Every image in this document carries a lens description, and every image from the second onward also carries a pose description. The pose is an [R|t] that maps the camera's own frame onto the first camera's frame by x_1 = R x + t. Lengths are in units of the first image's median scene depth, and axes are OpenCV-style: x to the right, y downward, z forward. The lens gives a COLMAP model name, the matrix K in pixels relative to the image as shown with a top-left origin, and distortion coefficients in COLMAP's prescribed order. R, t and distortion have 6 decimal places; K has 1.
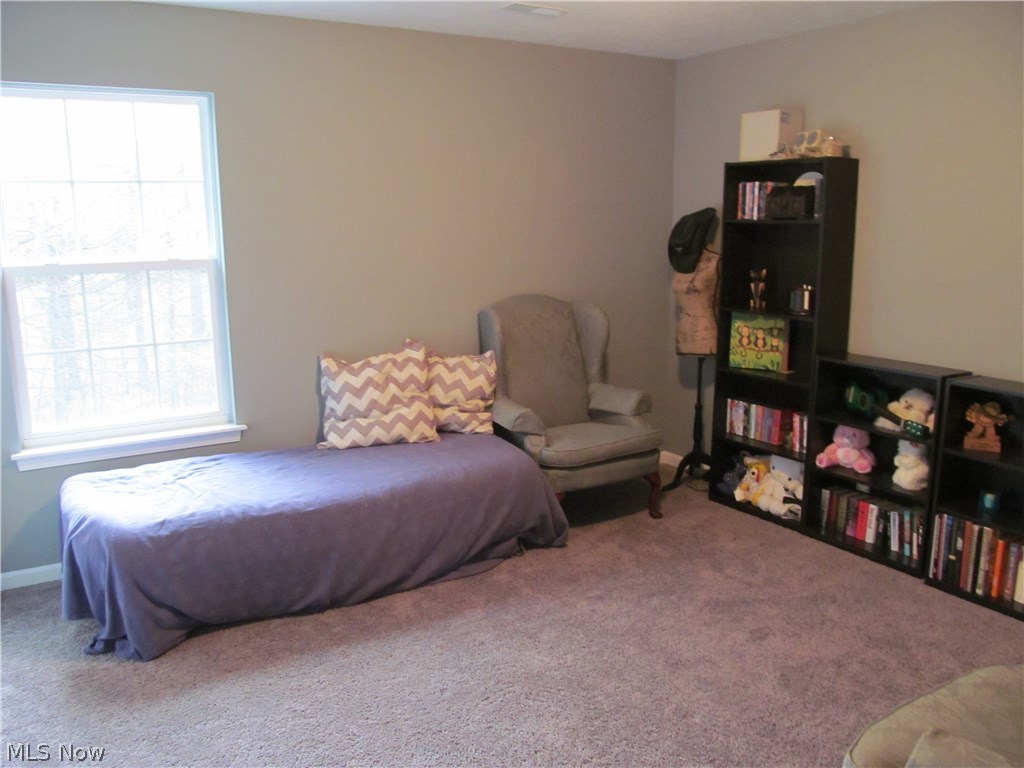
lens RADIAL K [[841.7, 0, 511.9], [0, 841.7, 388.0], [0, 0, 1]] dist [-0.061636, 0.009667]
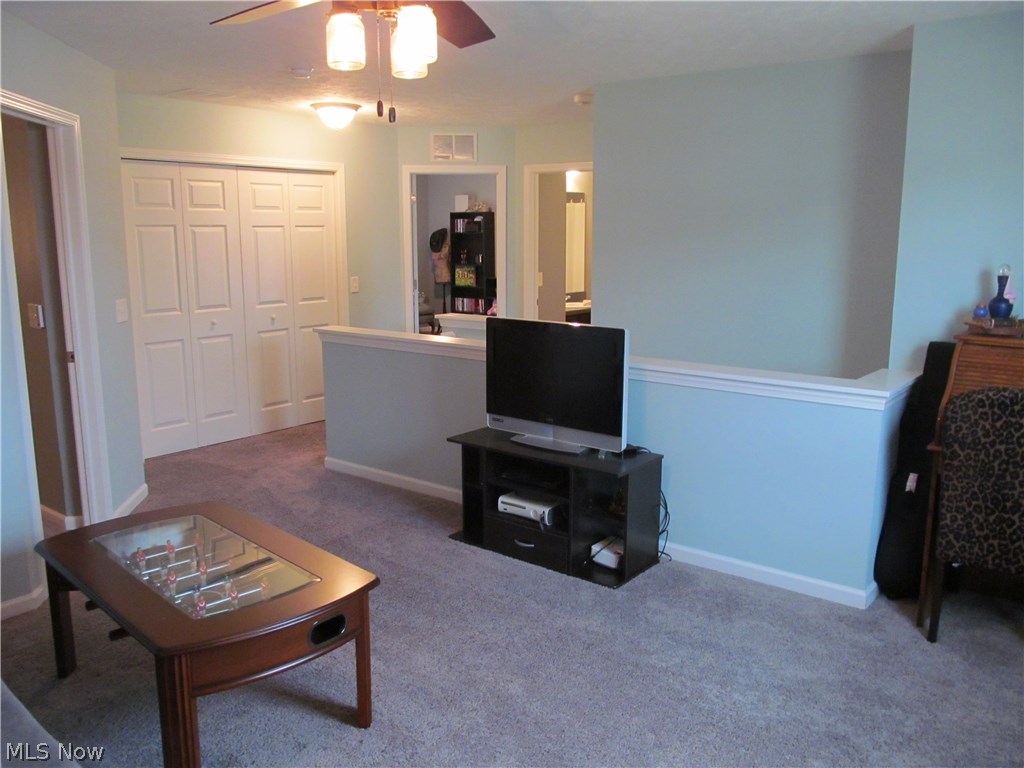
lens RADIAL K [[841.7, 0, 514.9], [0, 841.7, 383.6], [0, 0, 1]] dist [-0.061636, 0.009667]
pose [[0.929535, -0.059185, 0.363953, -0.601930], [0.071278, 0.997259, -0.019872, 0.376322], [-0.361779, 0.044413, 0.931205, -1.680767]]
